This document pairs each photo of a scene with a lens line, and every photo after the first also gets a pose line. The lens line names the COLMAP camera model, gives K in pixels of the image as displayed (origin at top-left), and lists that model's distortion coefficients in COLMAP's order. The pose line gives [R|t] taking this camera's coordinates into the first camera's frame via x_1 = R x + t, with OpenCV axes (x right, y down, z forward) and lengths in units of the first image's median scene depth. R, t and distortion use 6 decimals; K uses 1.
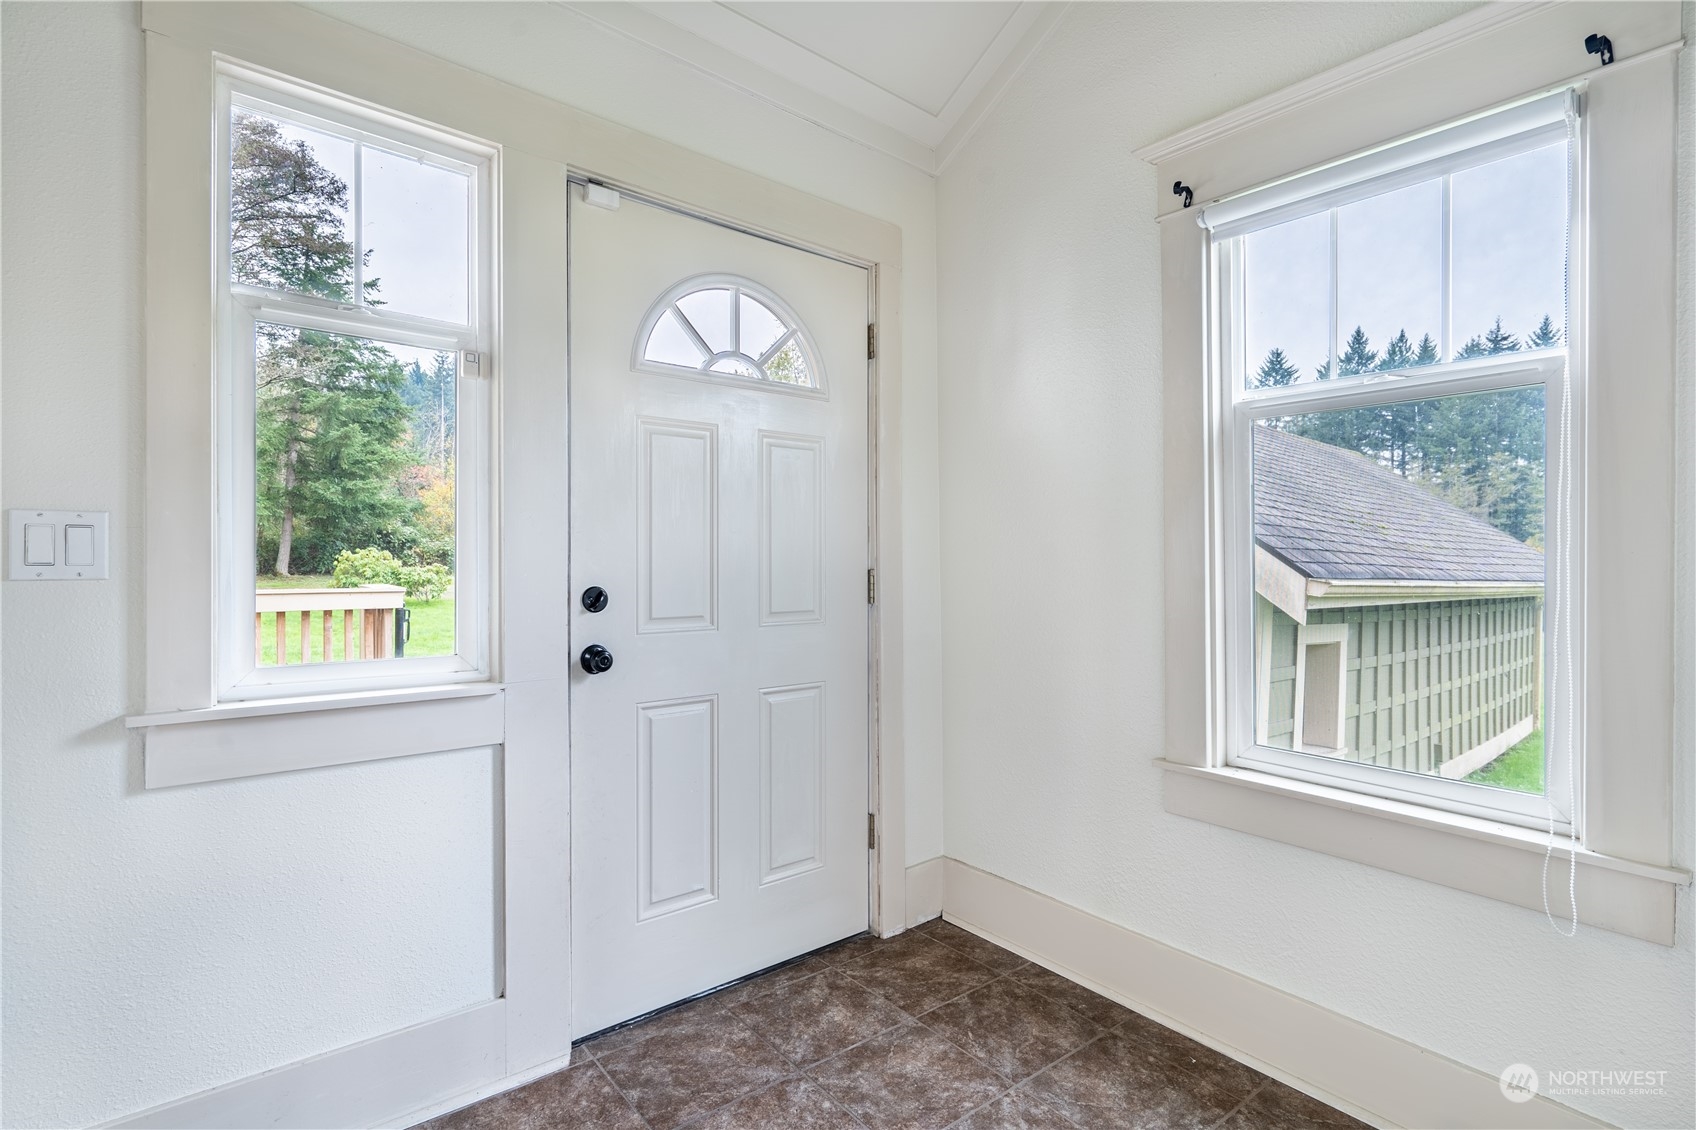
lens RADIAL K [[818.9, 0, 848.0], [0, 818.9, 565.0], [0, 0, 1]] dist [-0.000619, -0.000358]
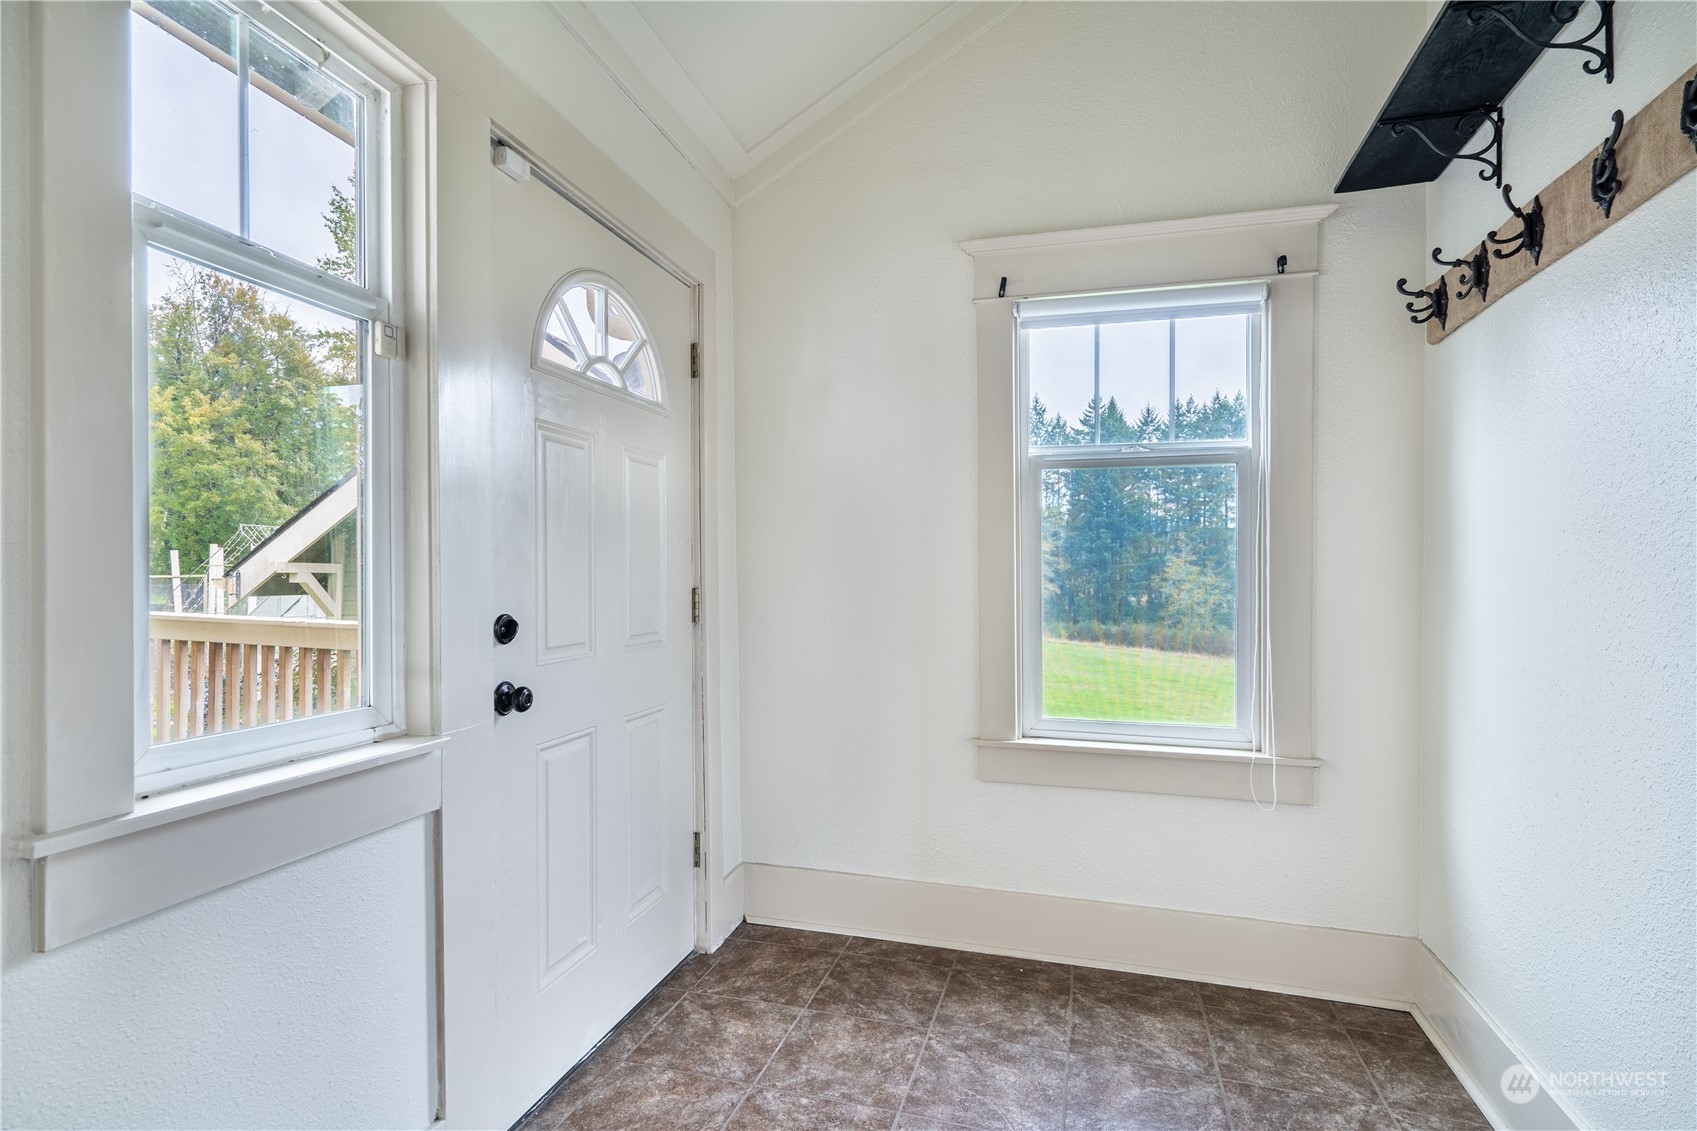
lens RADIAL K [[819.2, 0, 849.8], [0, 819.2, 575.8], [0, 0, 1]] dist [-0.000336, -0.000031]
pose [[0.832101, -0.007847, 0.554568, -0.465753], [0.009432, 0.999956, -0.000003, -0.010058], [-0.554544, 0.005234, 0.832138, 0.077641]]
